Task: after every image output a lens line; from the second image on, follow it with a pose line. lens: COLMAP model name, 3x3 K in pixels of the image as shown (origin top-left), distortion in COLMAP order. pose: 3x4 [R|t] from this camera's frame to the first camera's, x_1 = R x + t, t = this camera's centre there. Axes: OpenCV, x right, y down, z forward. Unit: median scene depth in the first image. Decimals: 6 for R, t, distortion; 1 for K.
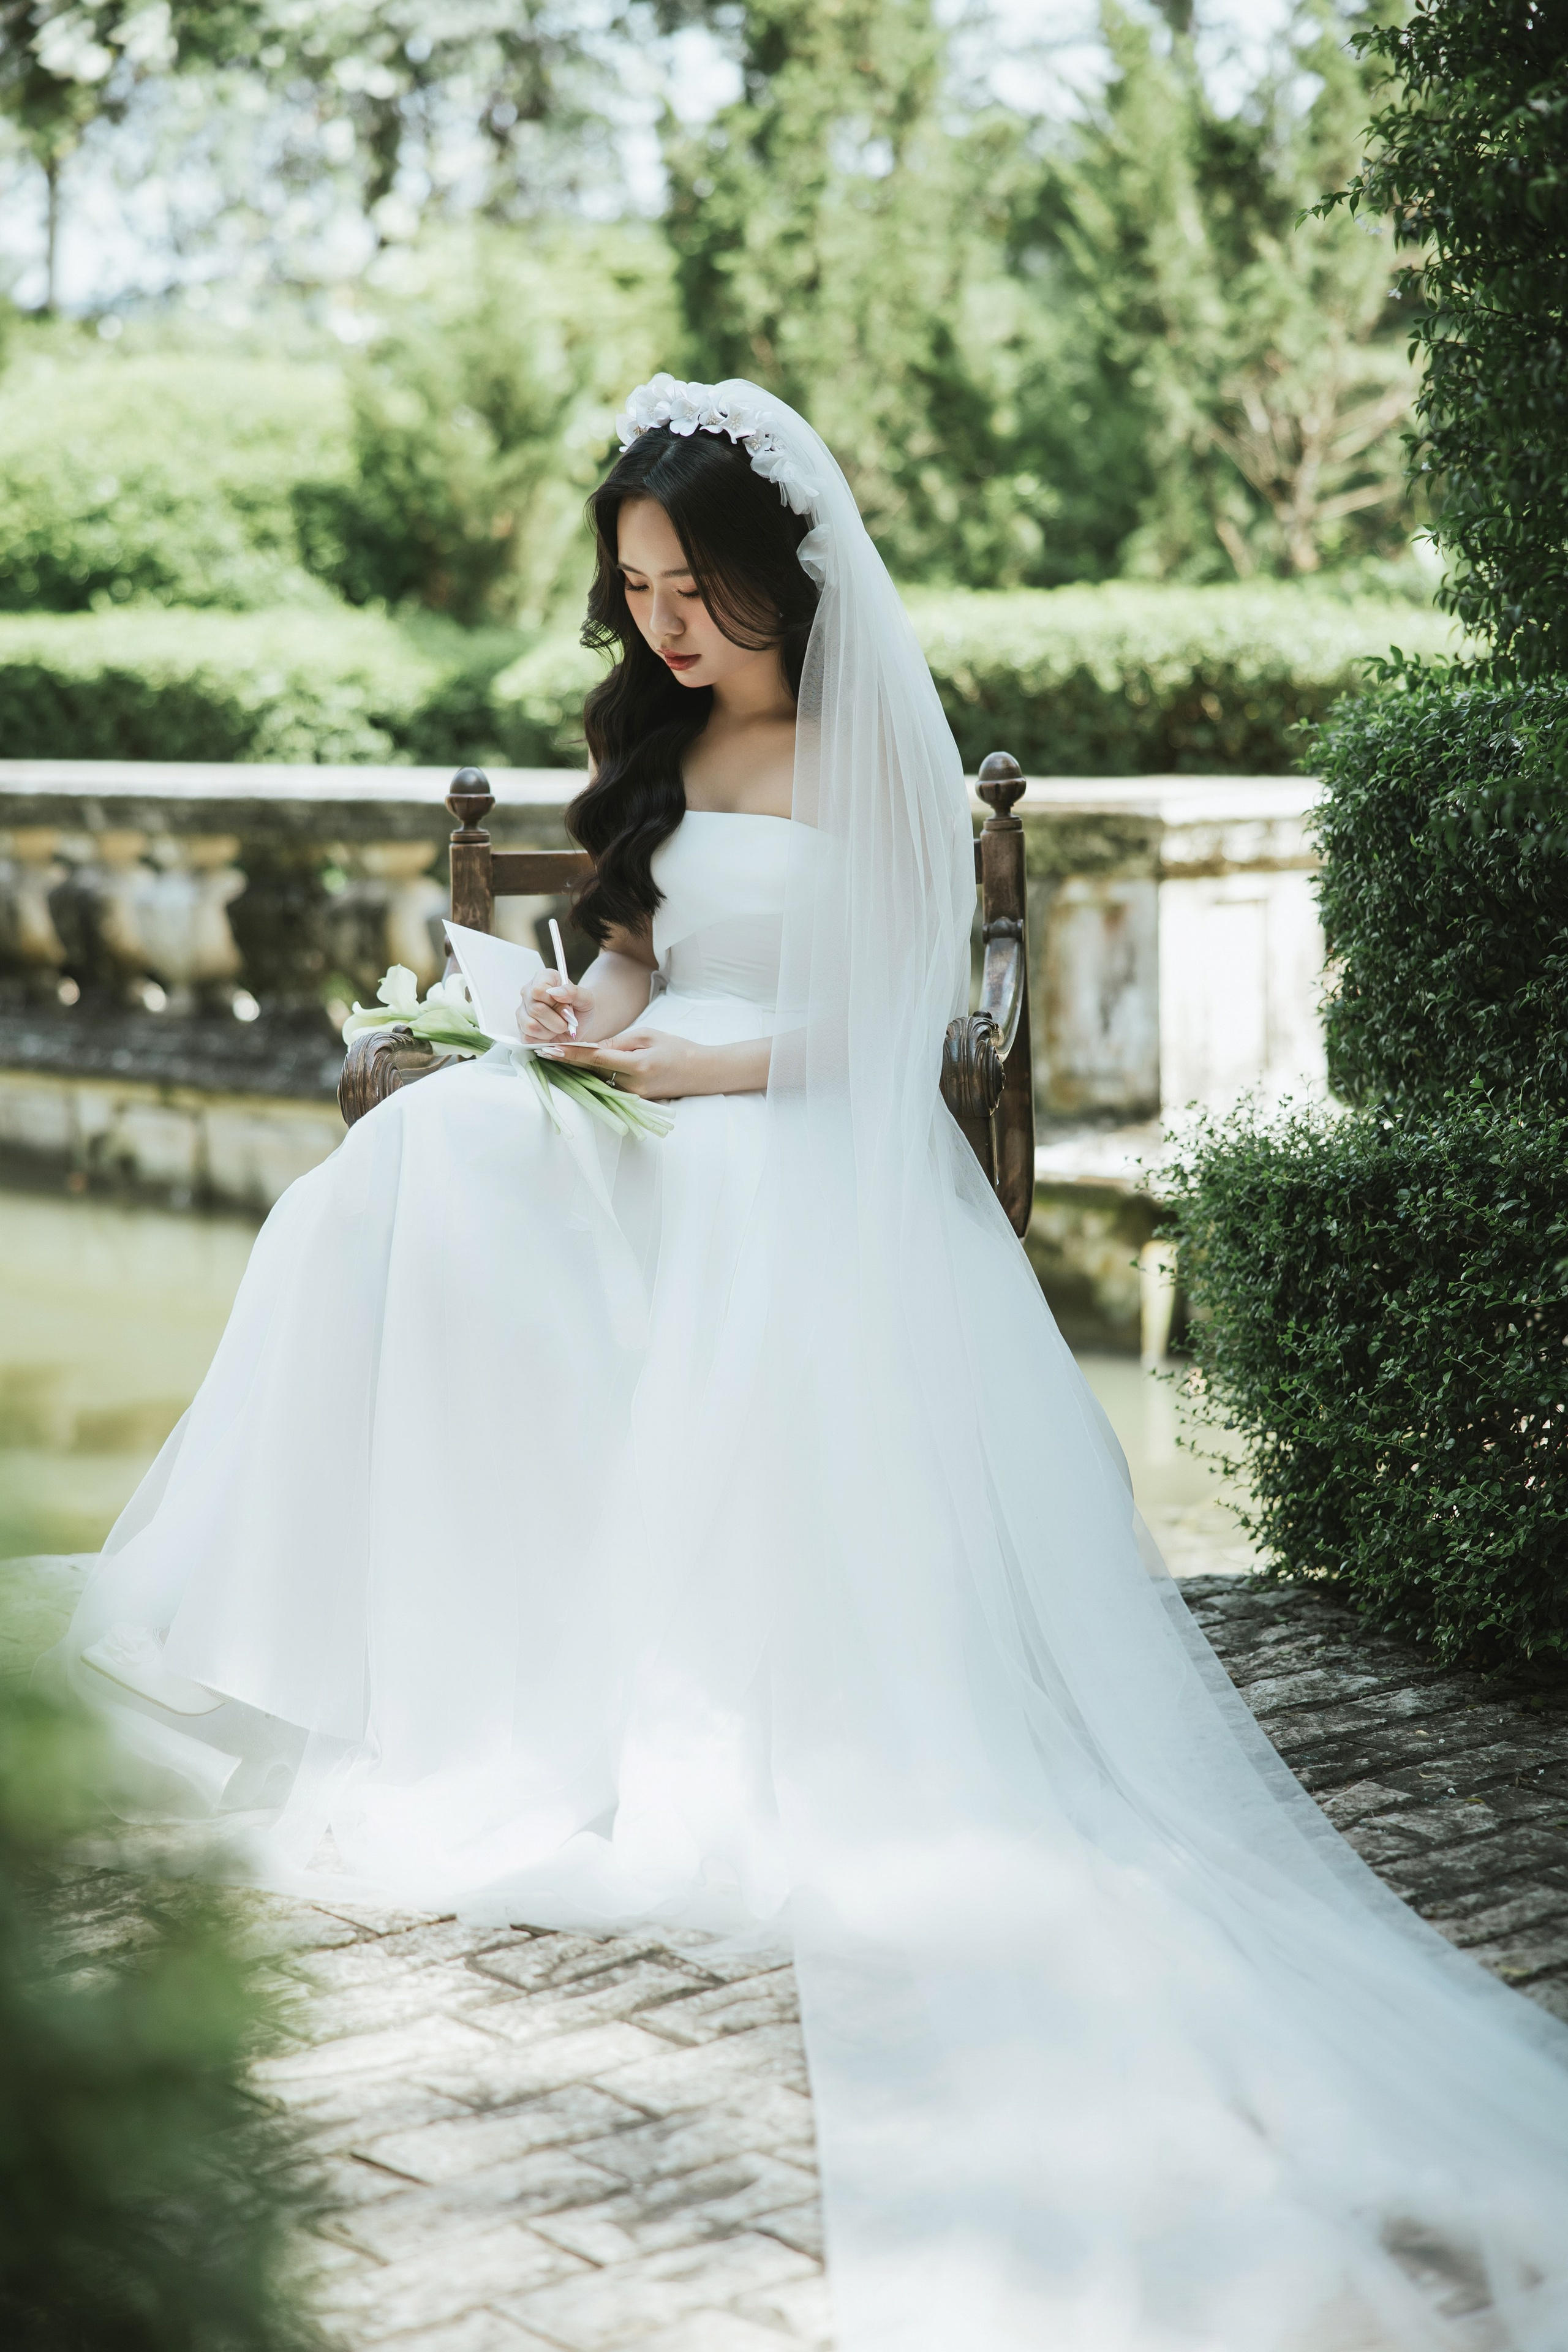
lens RADIAL K [[4329.8, 0, 777.1], [0, 4329.8, 1088.4], [0, 0, 1]] dist [0.228922, 0.000000]
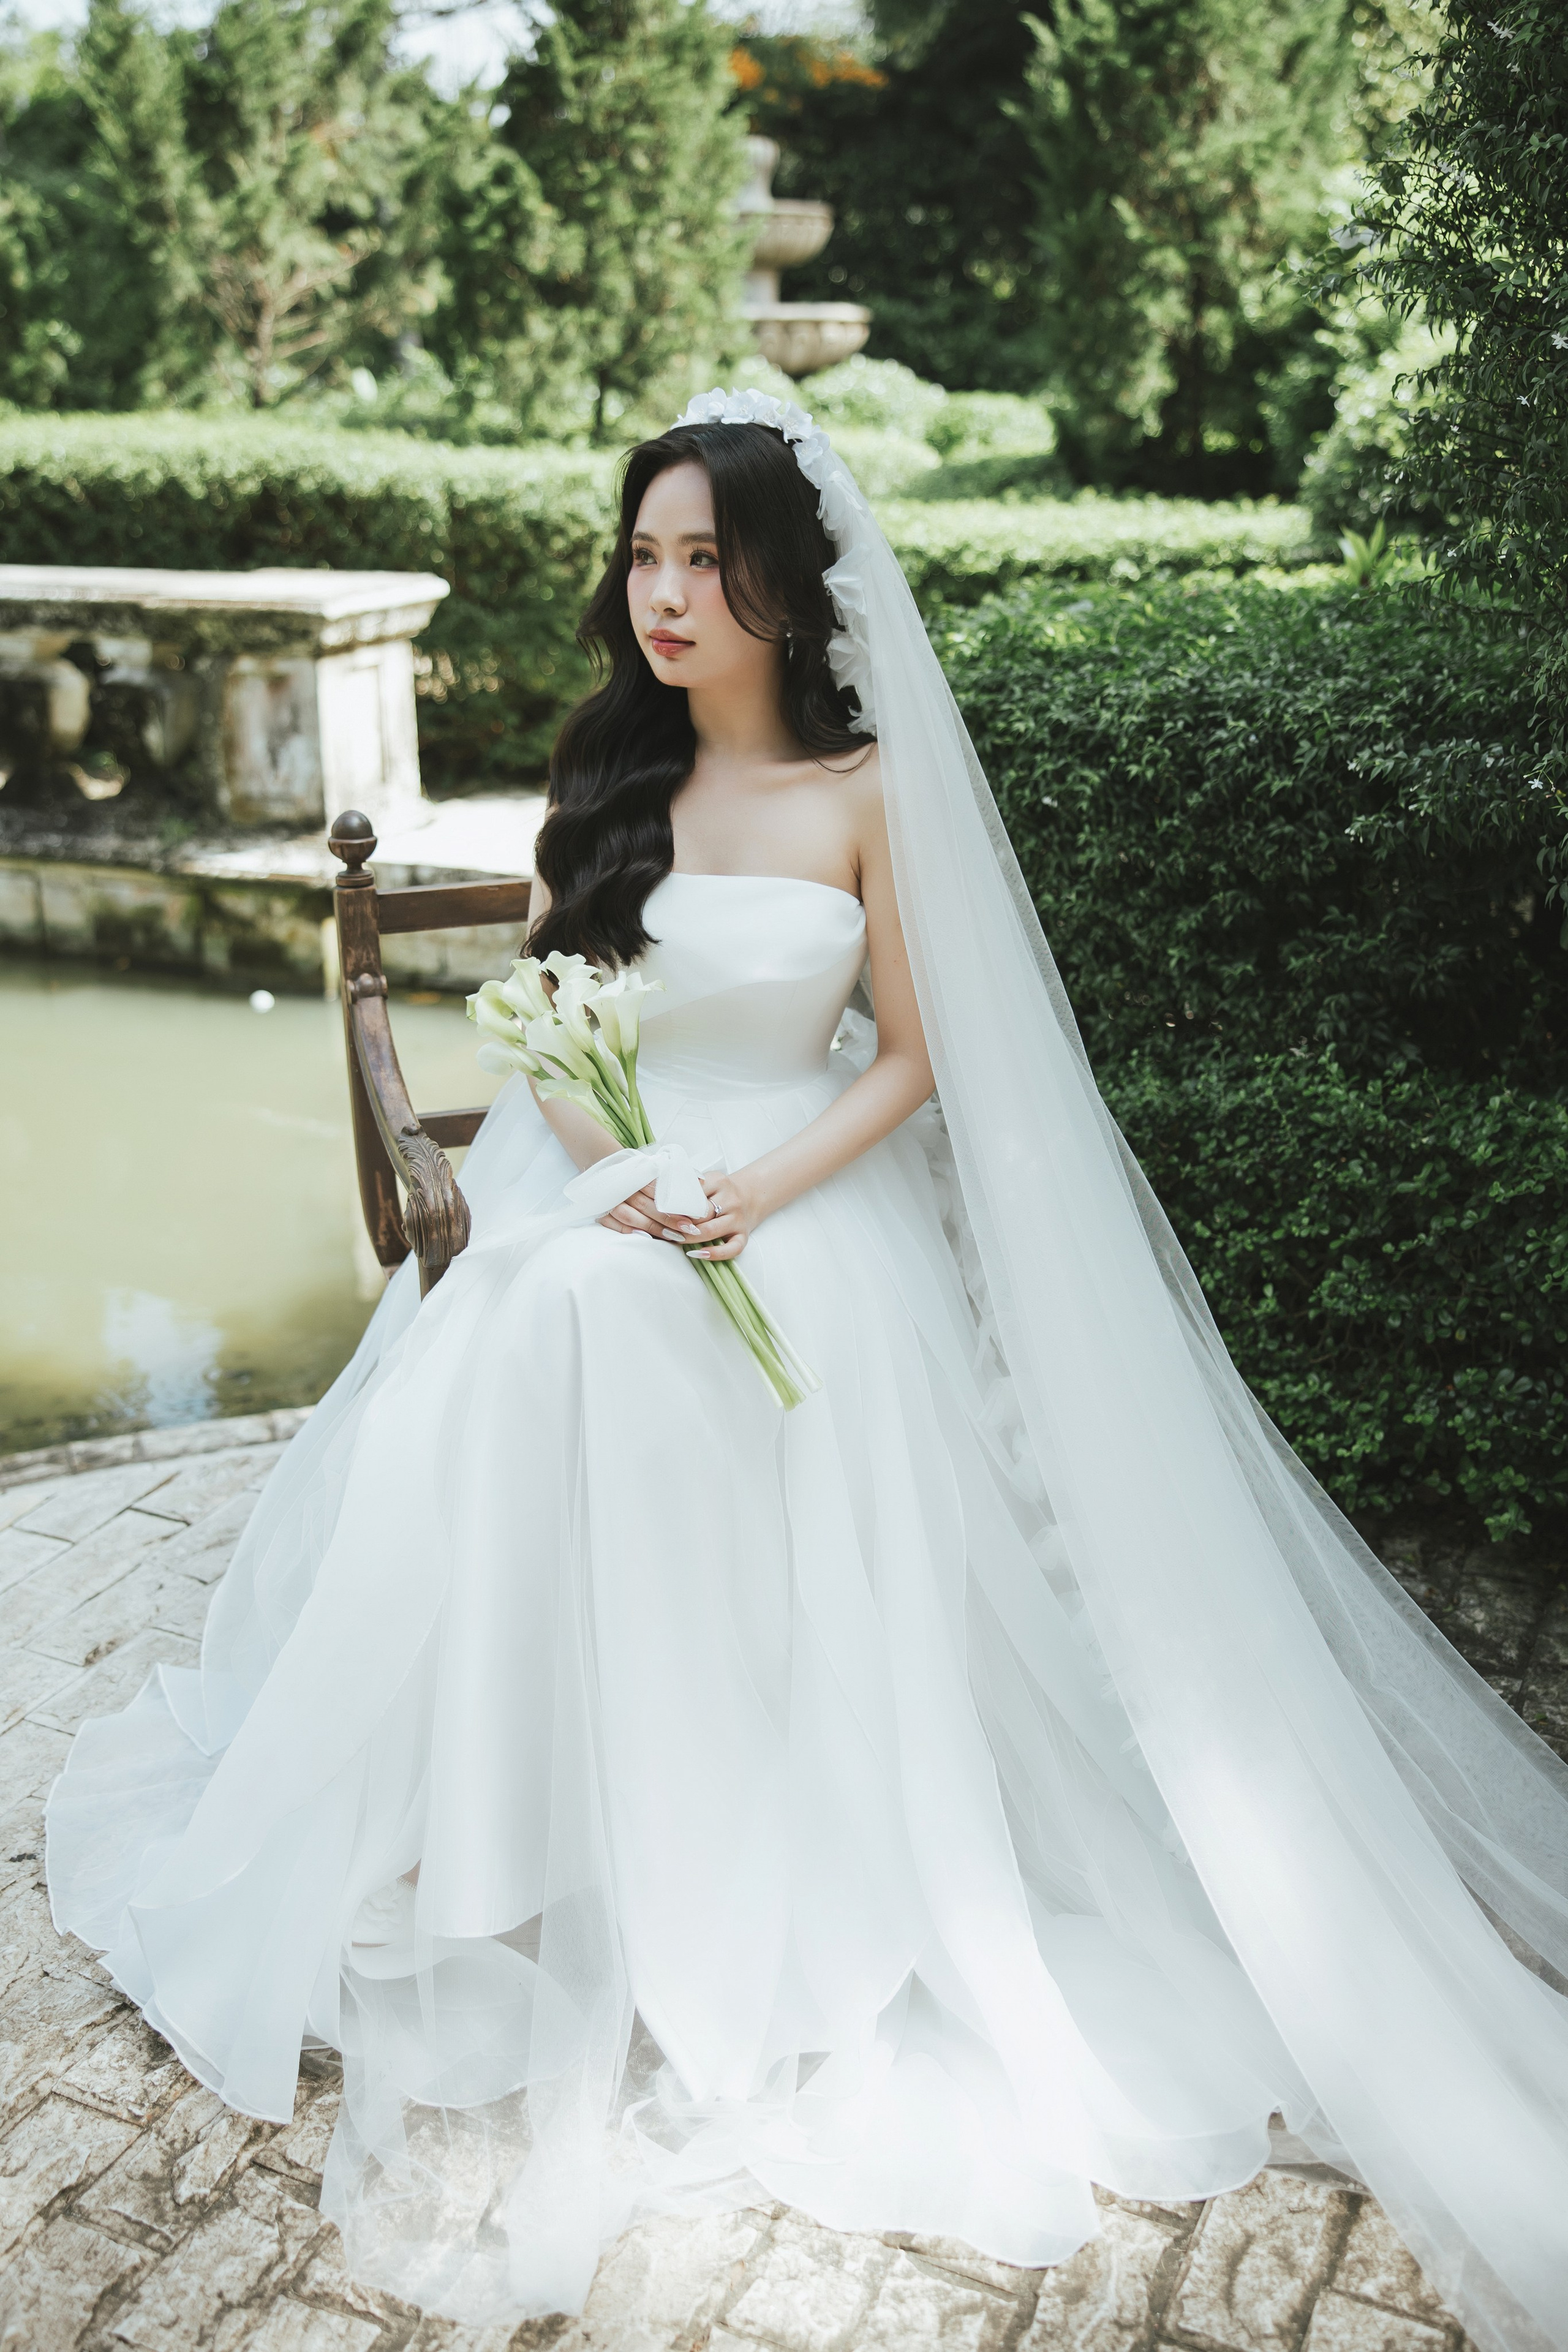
lens RADIAL K [[2416.7, 0, 737.9], [0, 2416.7, 1129.1], [0, 0, 1]] dist [0.008179, 0.000000]
pose [[0.912845, -0.121517, 0.389804, -0.105075], [0.040185, 0.976790, 0.210398, -0.056492], [-0.406324, -0.176397, 0.896541, 0.221000]]
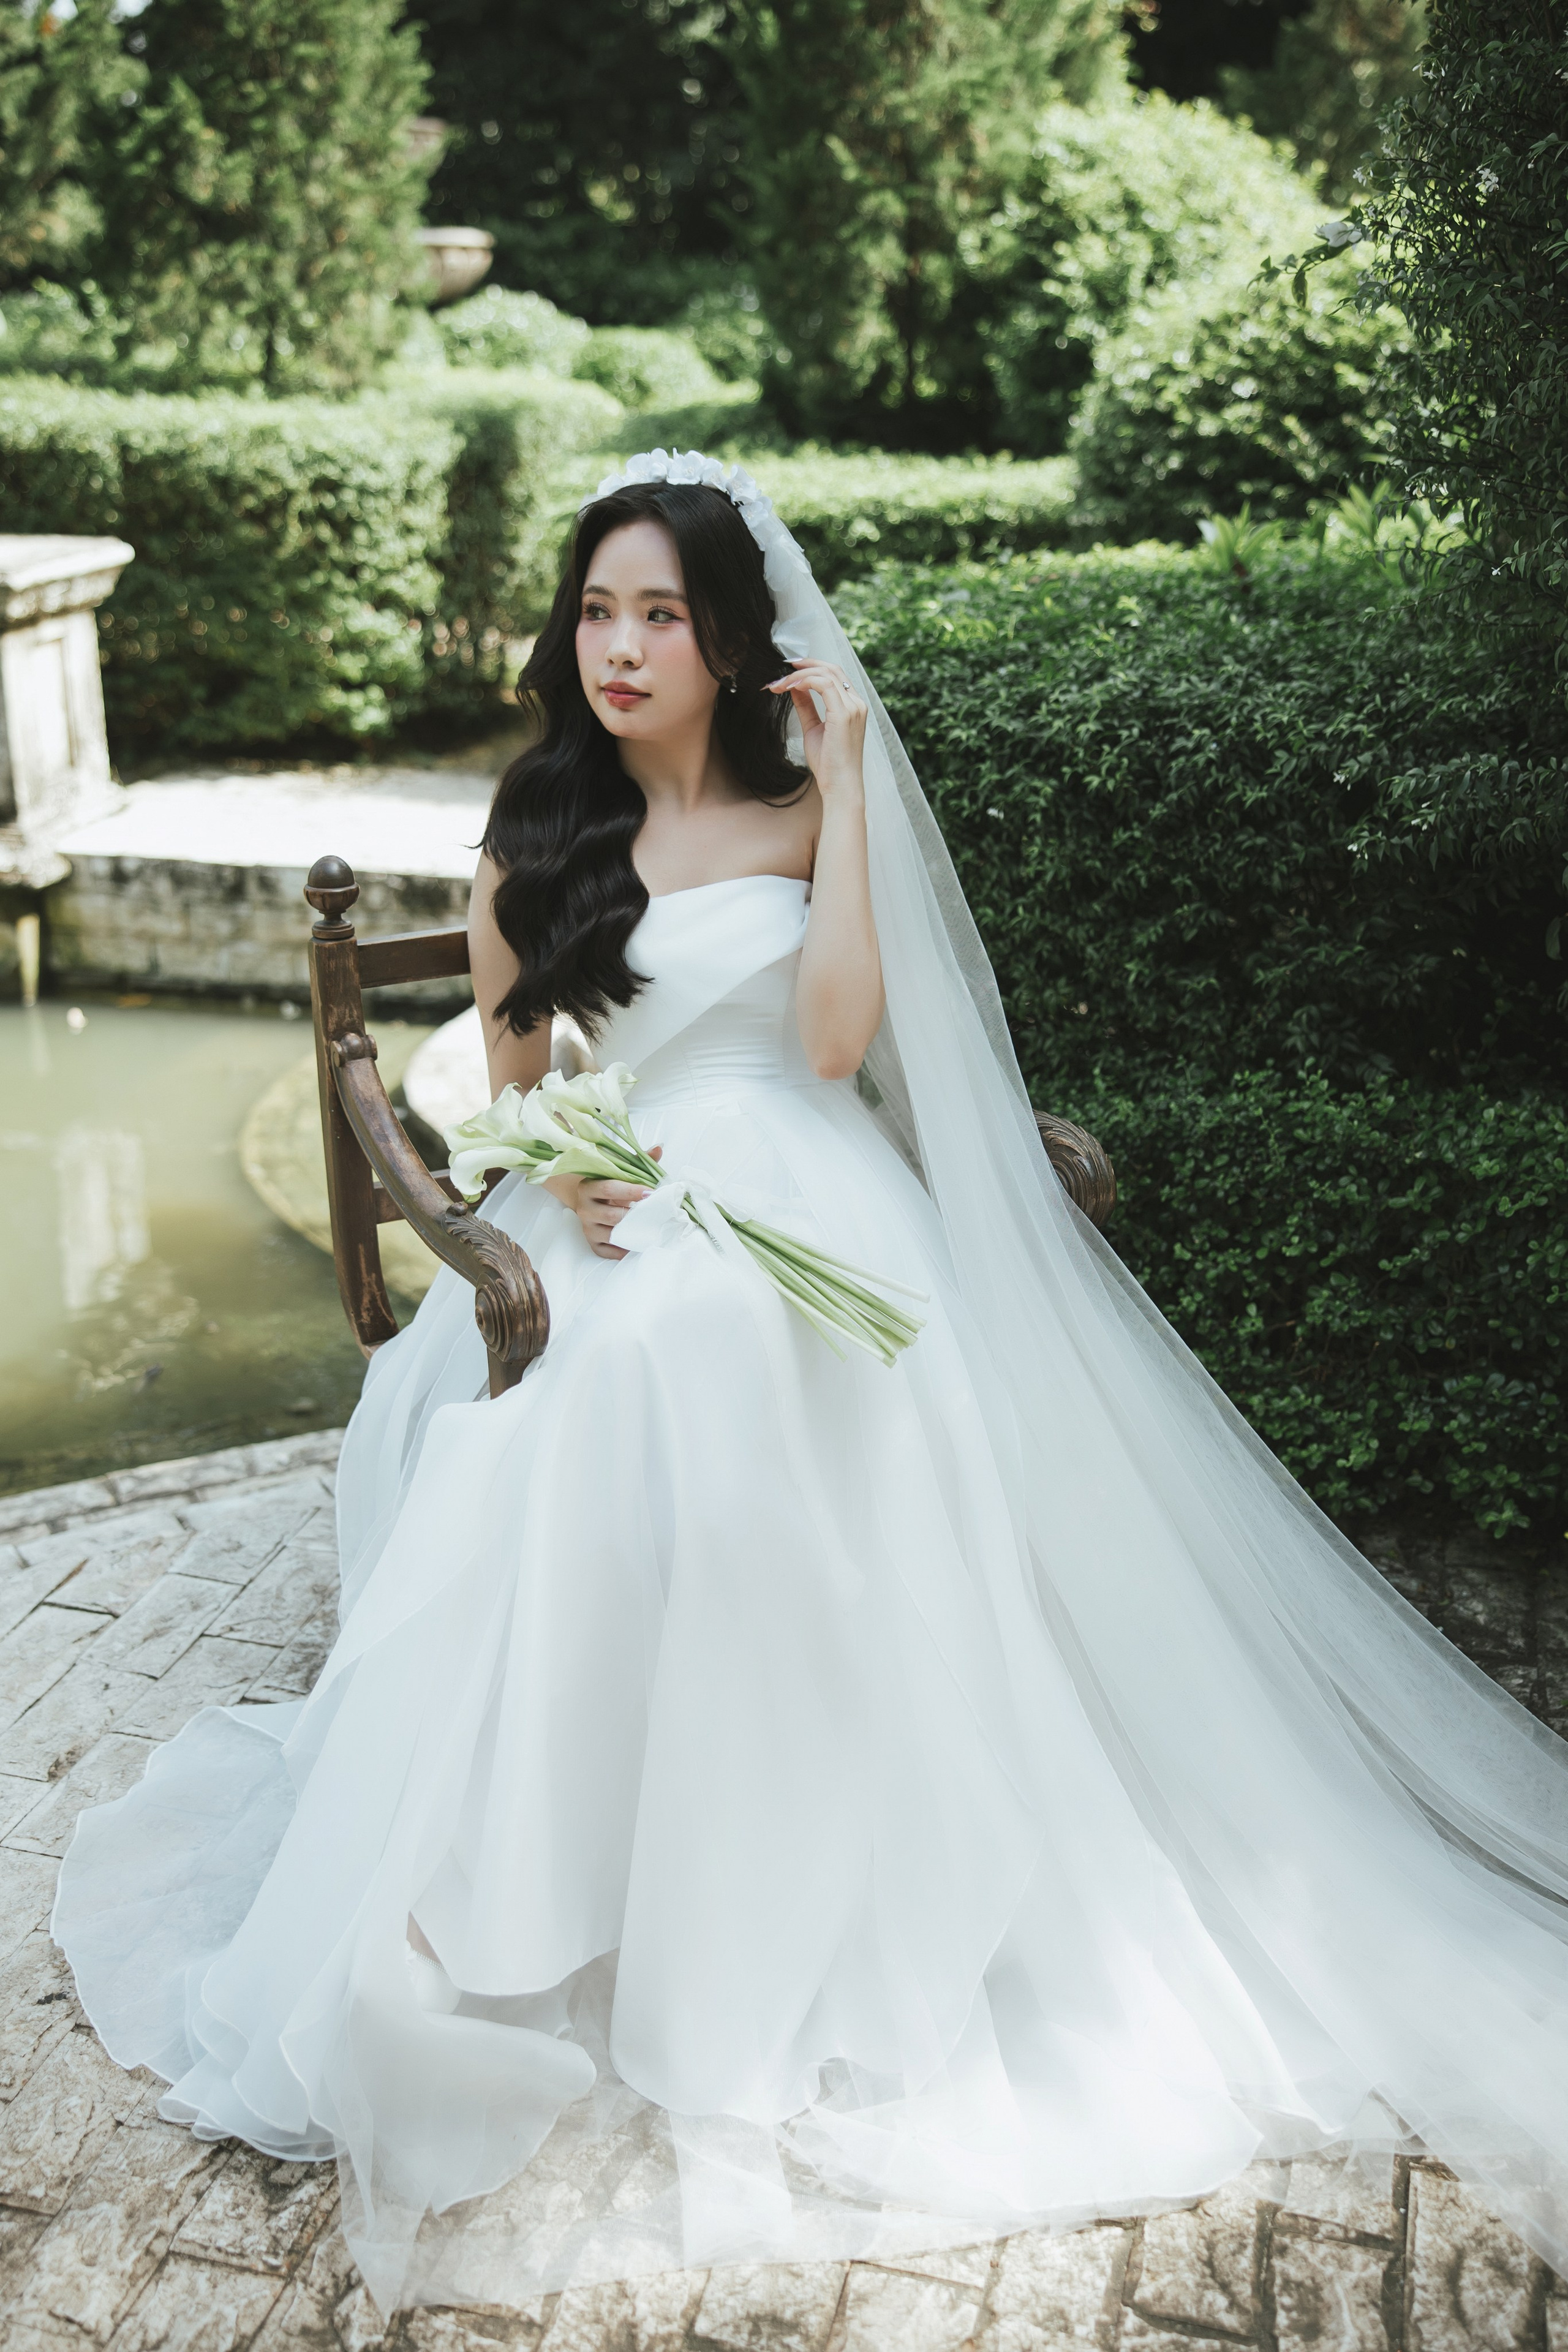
lens RADIAL K [[2501.3, 0, 759.0], [0, 2501.3, 1192.4], [0, 0, 1]] dist [0.009257, 0.000000]
pose [[0.828320, -0.182110, 0.529832, -0.140549], [0.046498, 0.964781, 0.258913, -0.067280], [-0.558323, -0.189827, 0.807615, 0.249249]]
